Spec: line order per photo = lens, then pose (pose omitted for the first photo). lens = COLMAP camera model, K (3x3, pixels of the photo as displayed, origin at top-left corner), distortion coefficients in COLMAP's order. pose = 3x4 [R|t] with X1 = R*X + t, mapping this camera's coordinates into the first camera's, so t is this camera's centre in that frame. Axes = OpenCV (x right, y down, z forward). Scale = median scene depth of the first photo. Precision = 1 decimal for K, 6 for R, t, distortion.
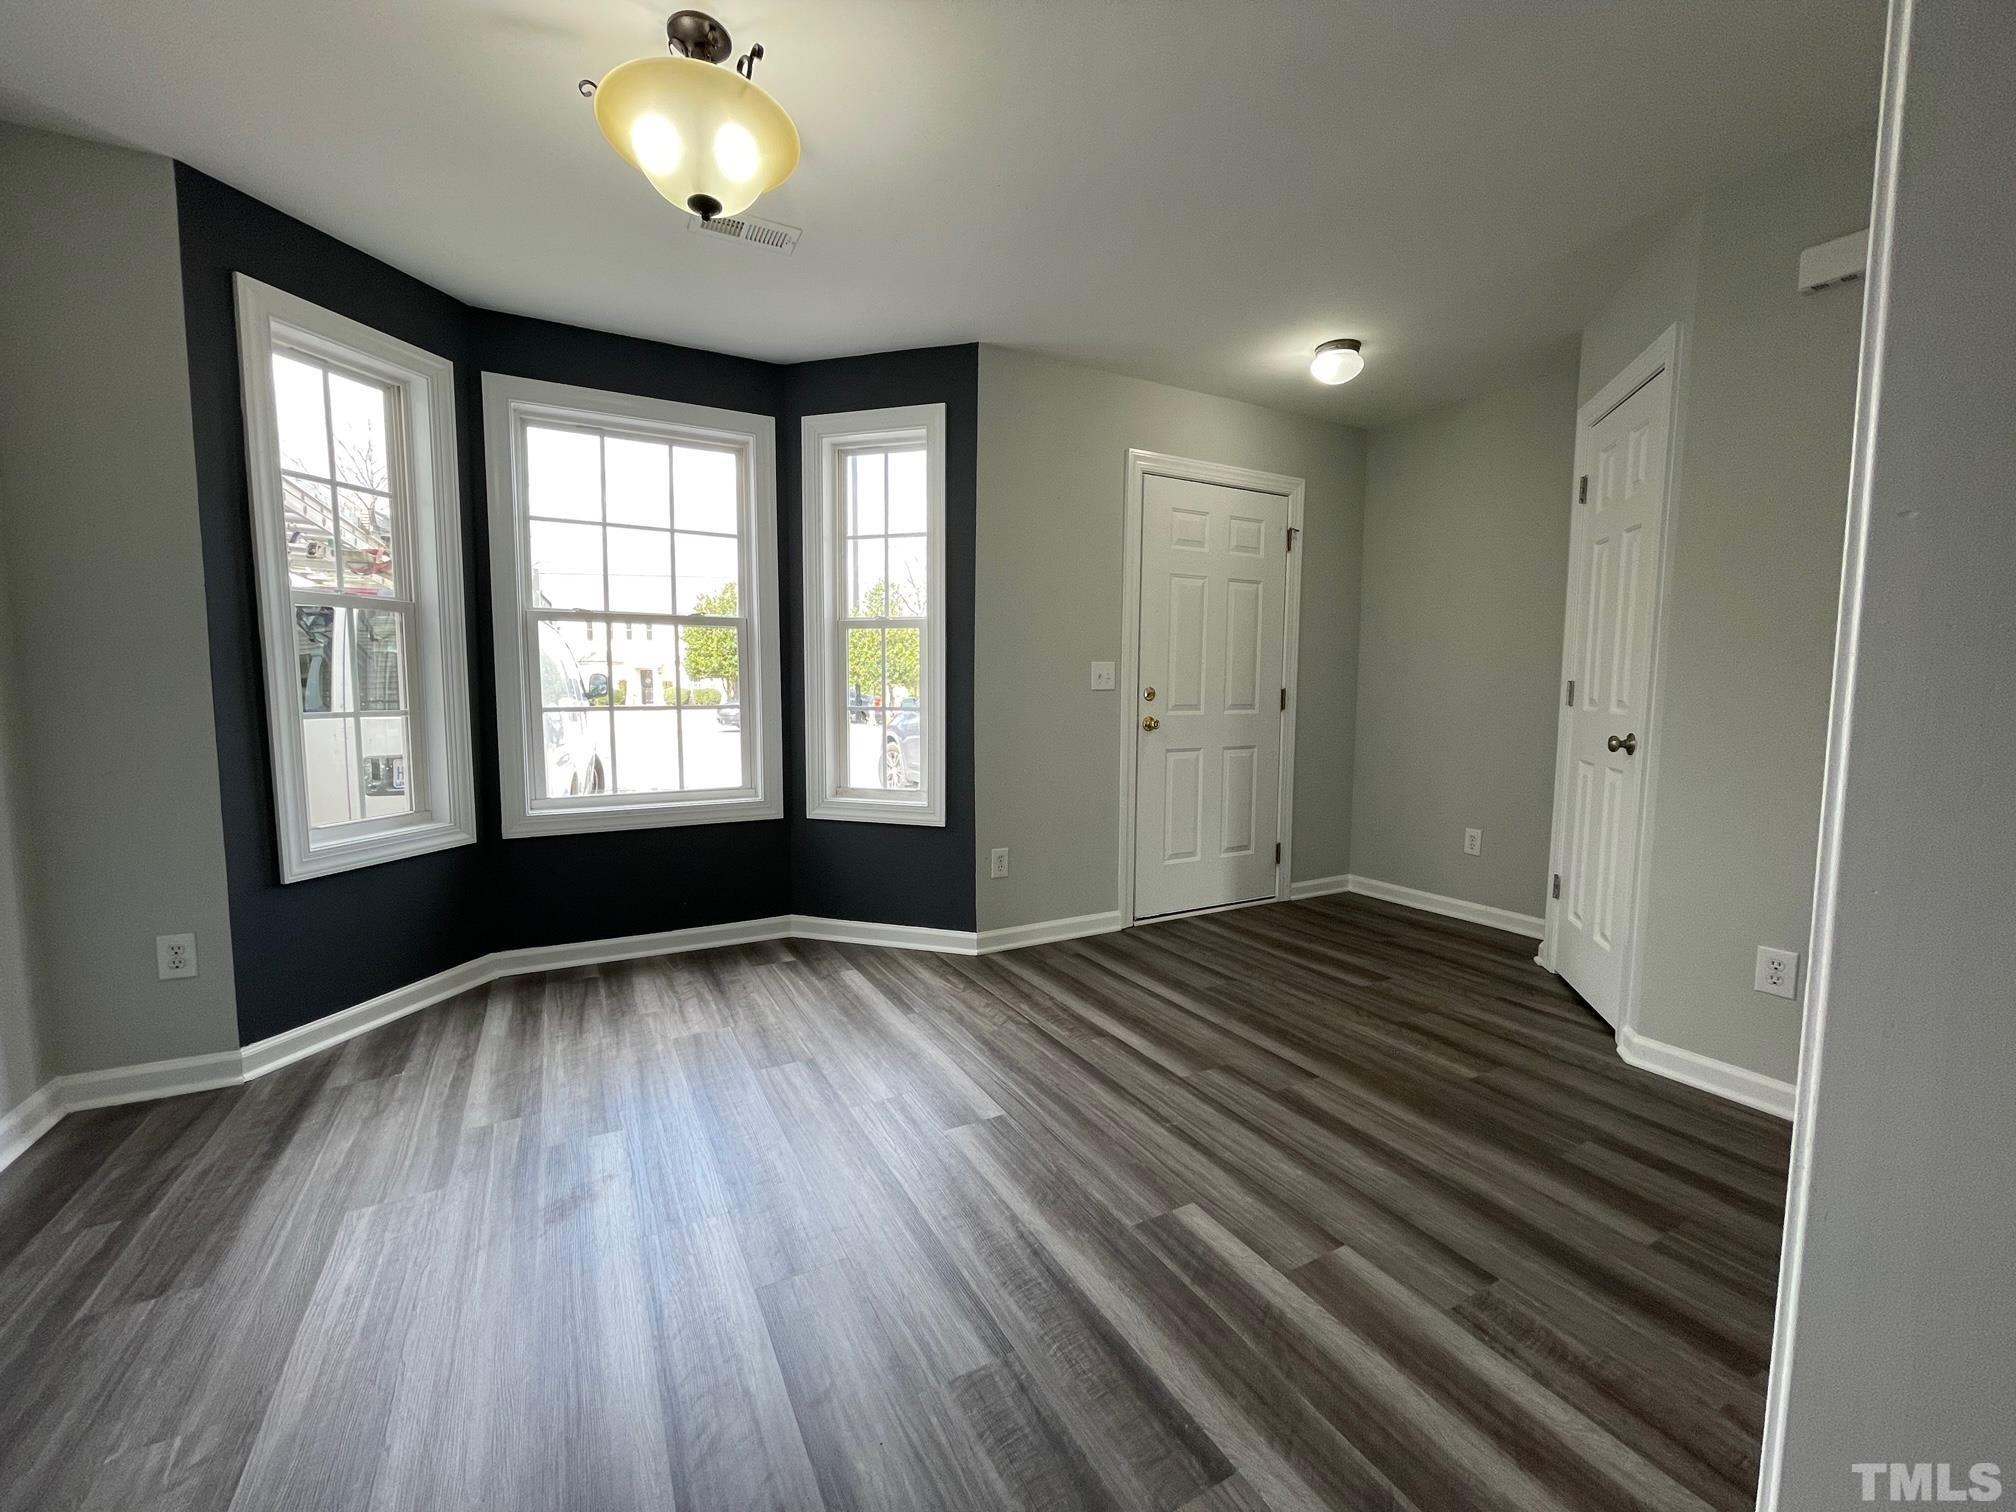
lens RADIAL K [[809.4, 0, 1008.0], [0, 809.4, 756.0], [0, 0, 1]] dist [0.000084, 0.000052]
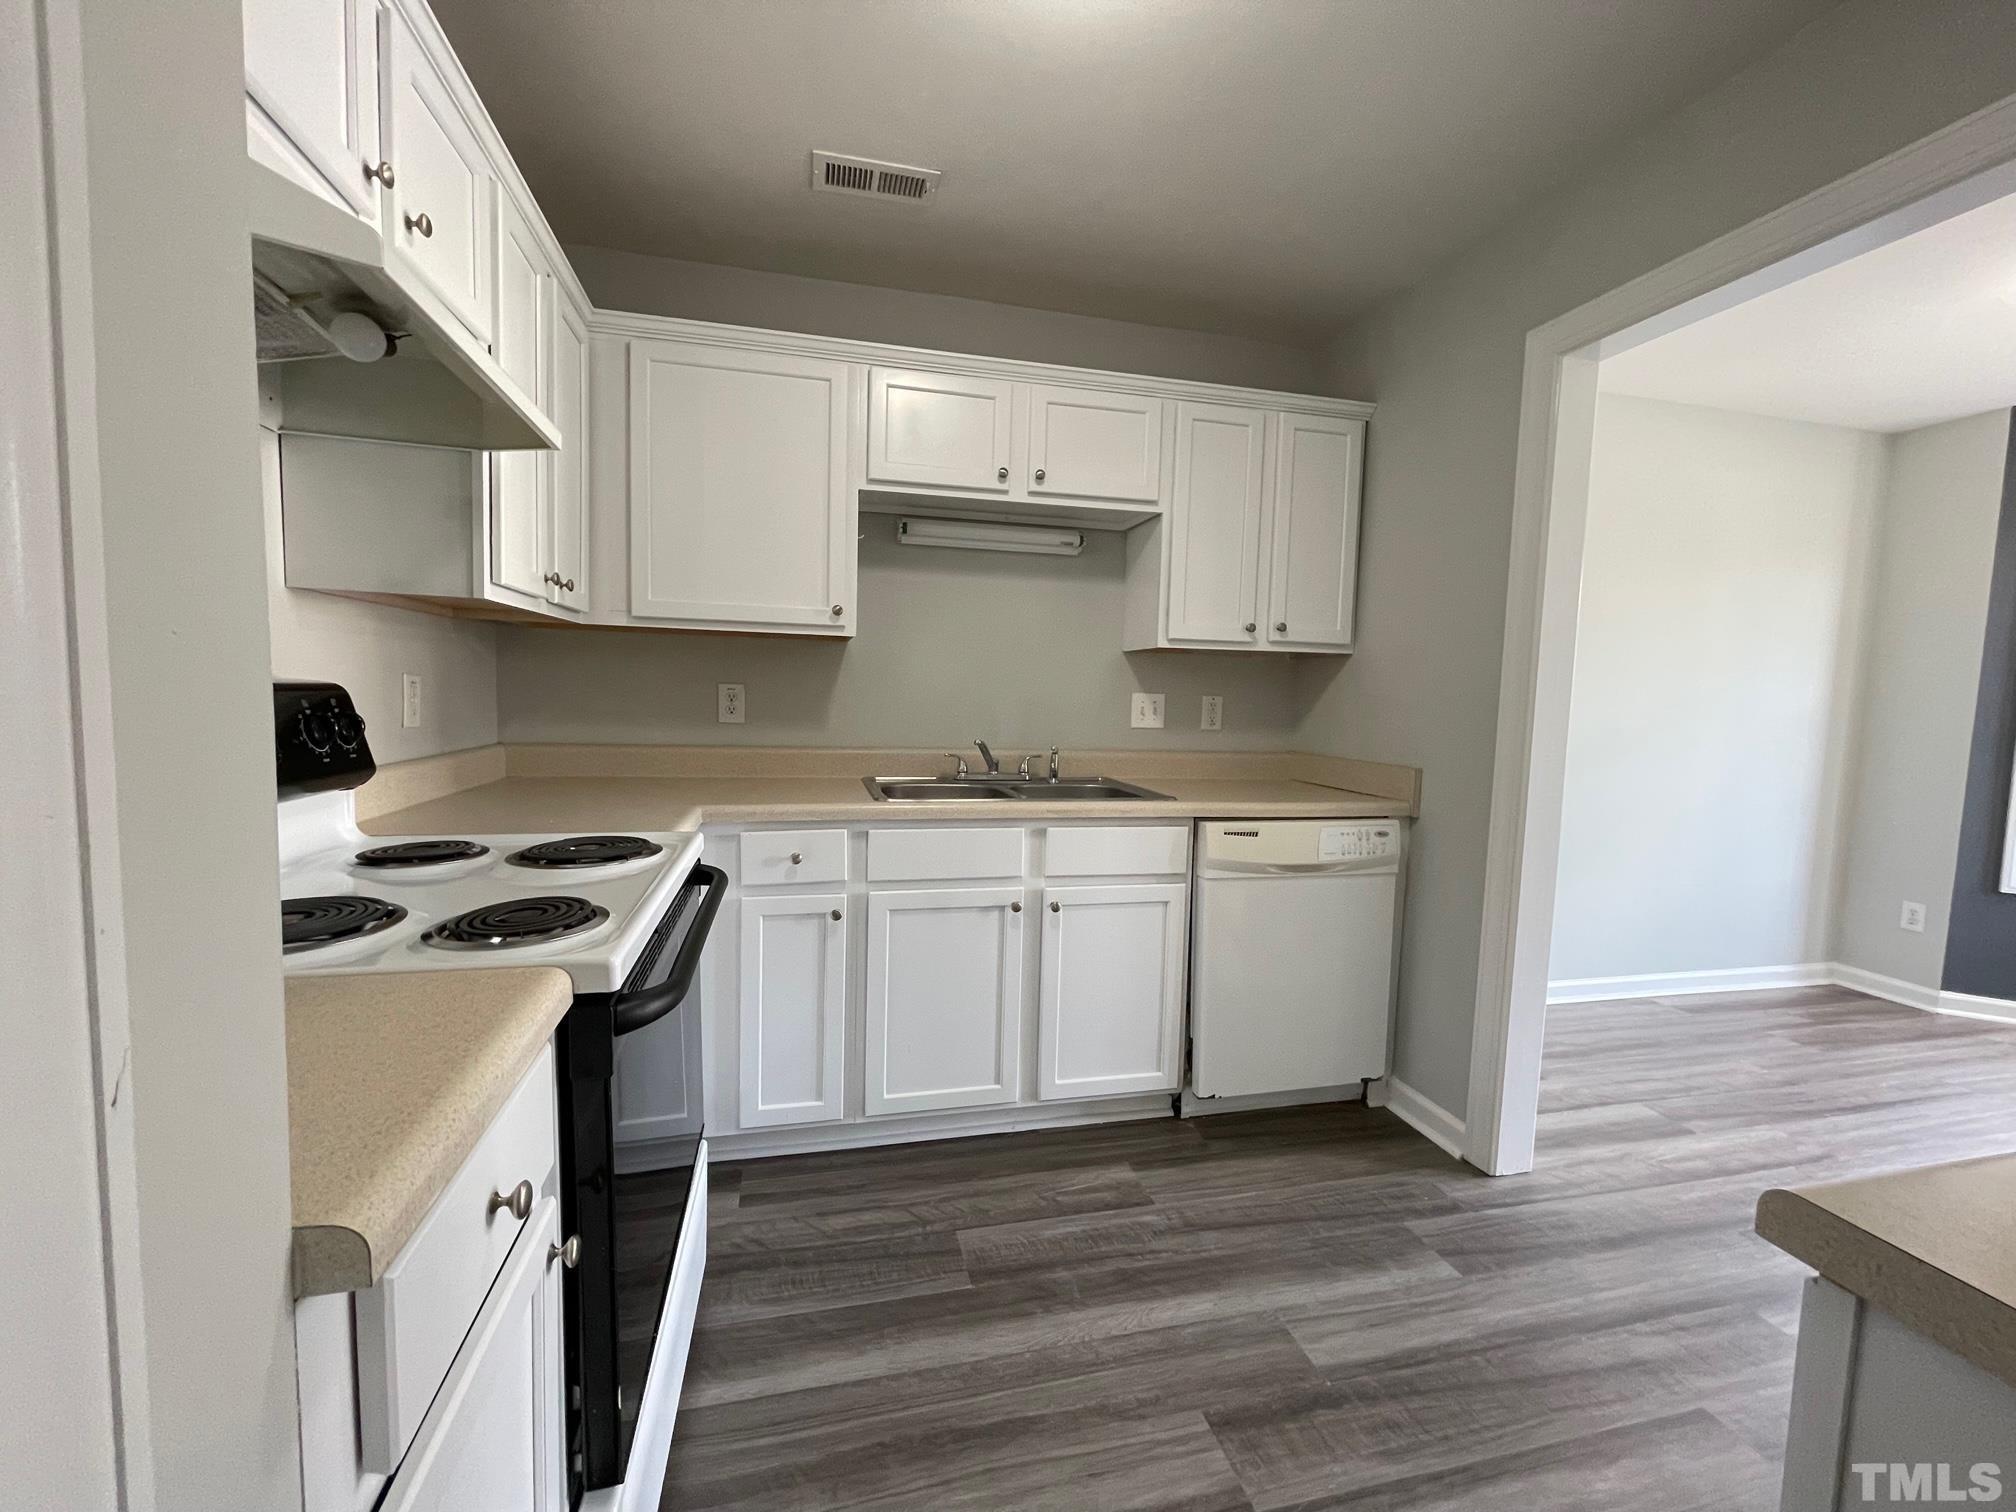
lens RADIAL K [[839.0, 0, 1008.0], [0, 839.0, 756.0], [0, 0, 1]] dist [0.001255, 0.000257]
pose [[-0.243586, 0.059231, -0.968069, 0.923628], [-0.114457, 0.989403, 0.089336, -0.004574], [0.963102, 0.132563, -0.234225, -0.333187]]
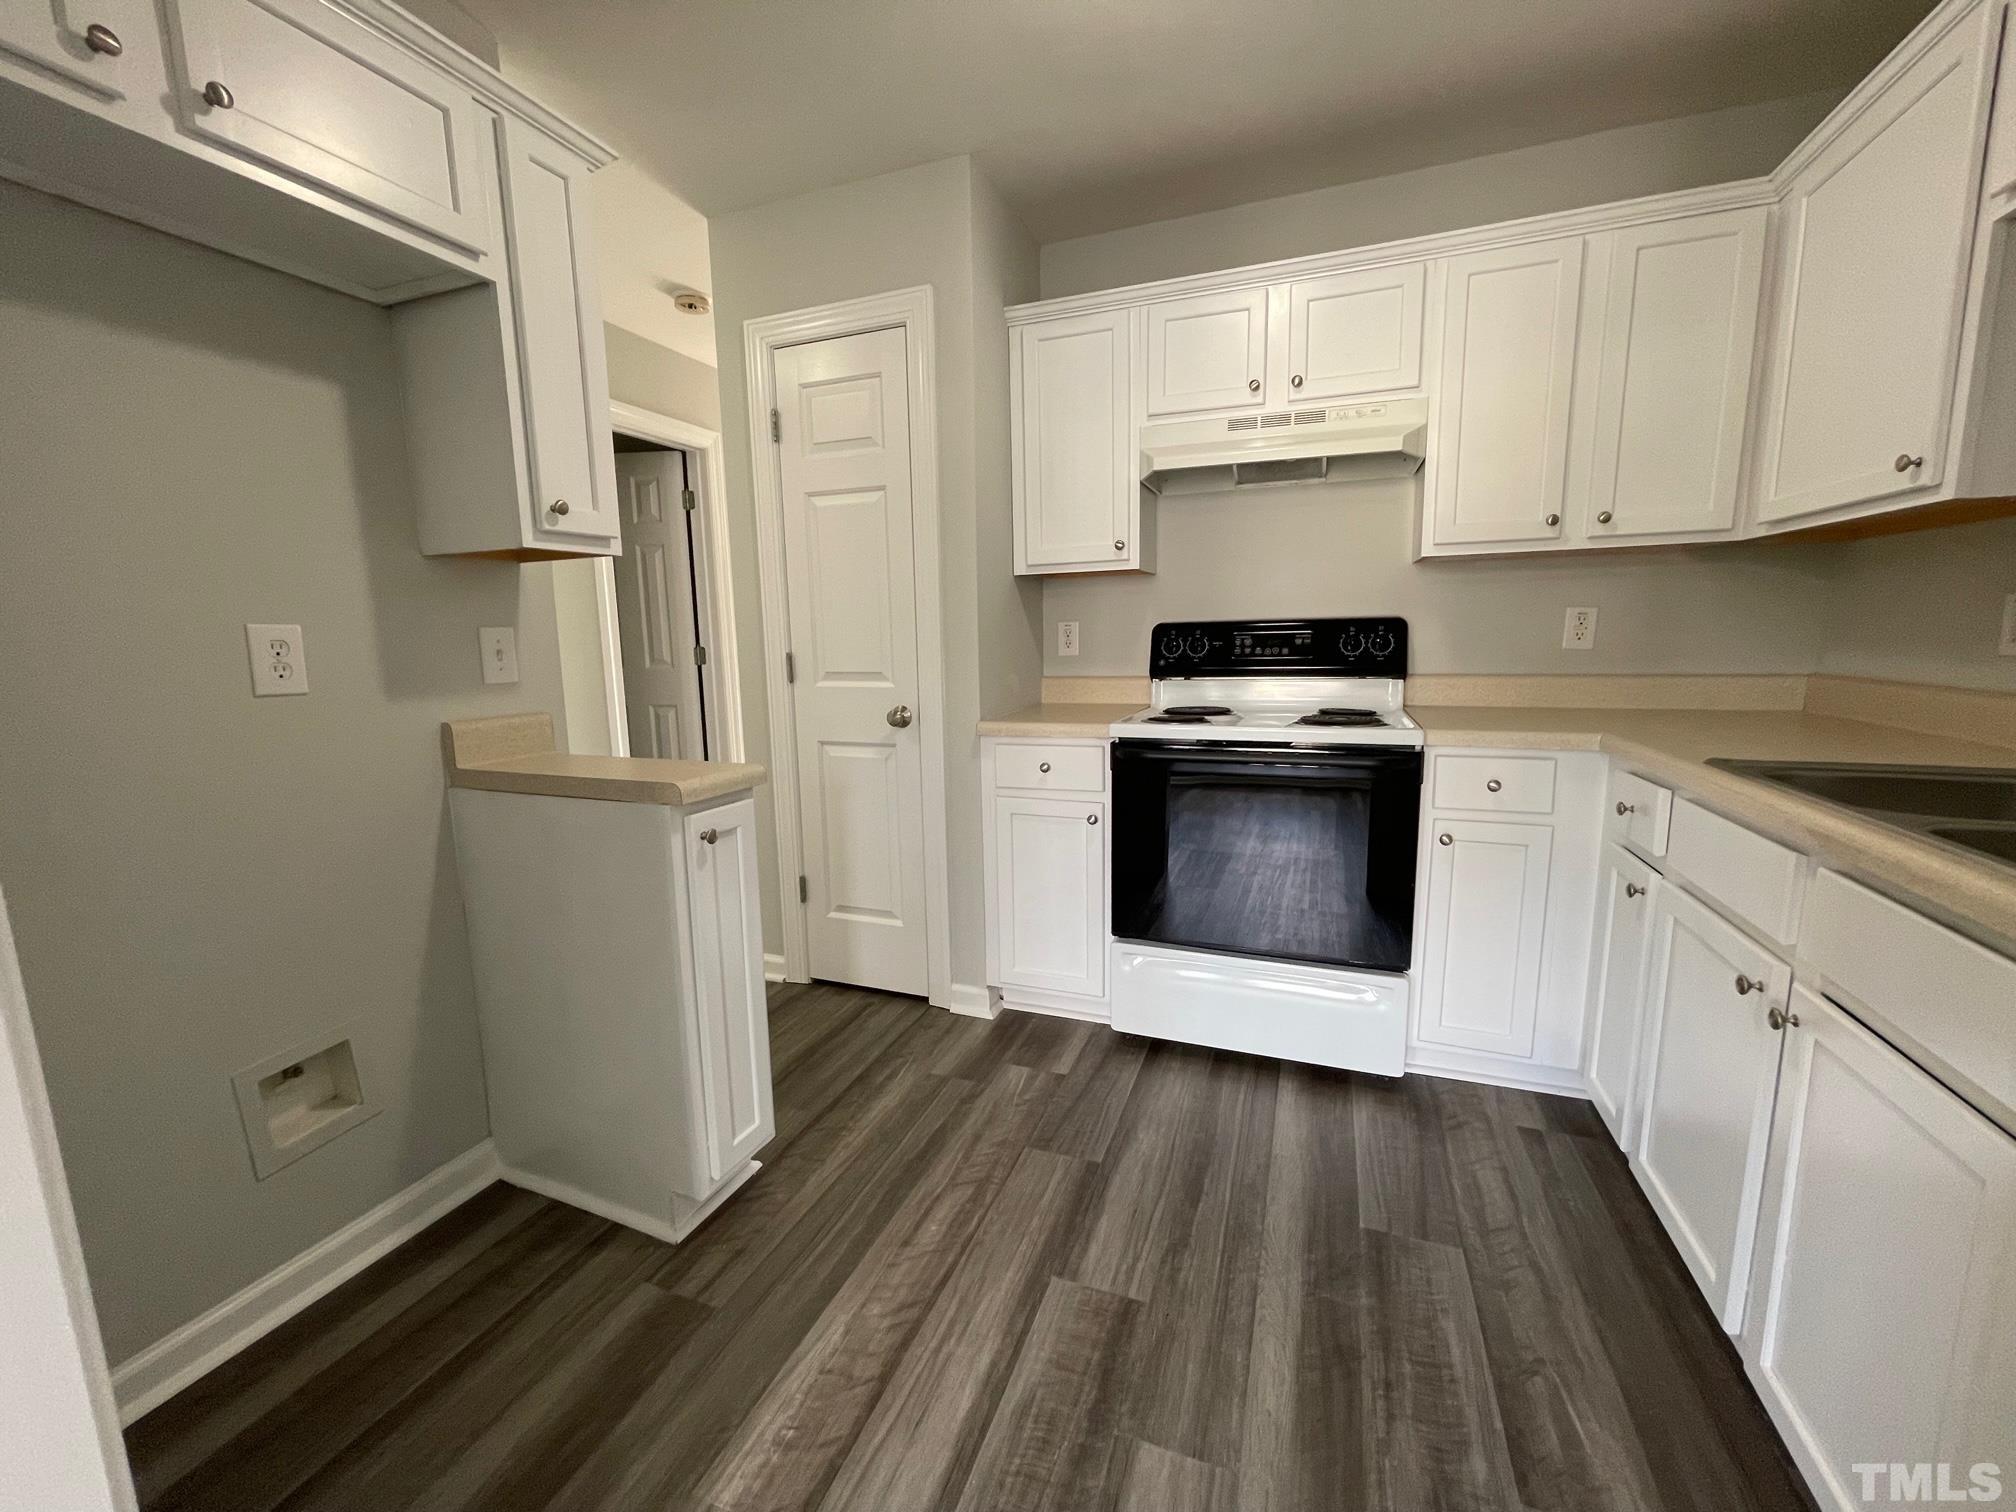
lens RADIAL K [[809.4, 0, 1008.0], [0, 809.4, 756.0], [0, 0, 1]] dist [0.000084, 0.000052]
pose [[-0.647813, -0.107686, 0.754150, -8.070345], [0.083674, 0.973911, 0.210941, -0.391131], [-0.757190, 0.199753, -0.621901, 3.821121]]
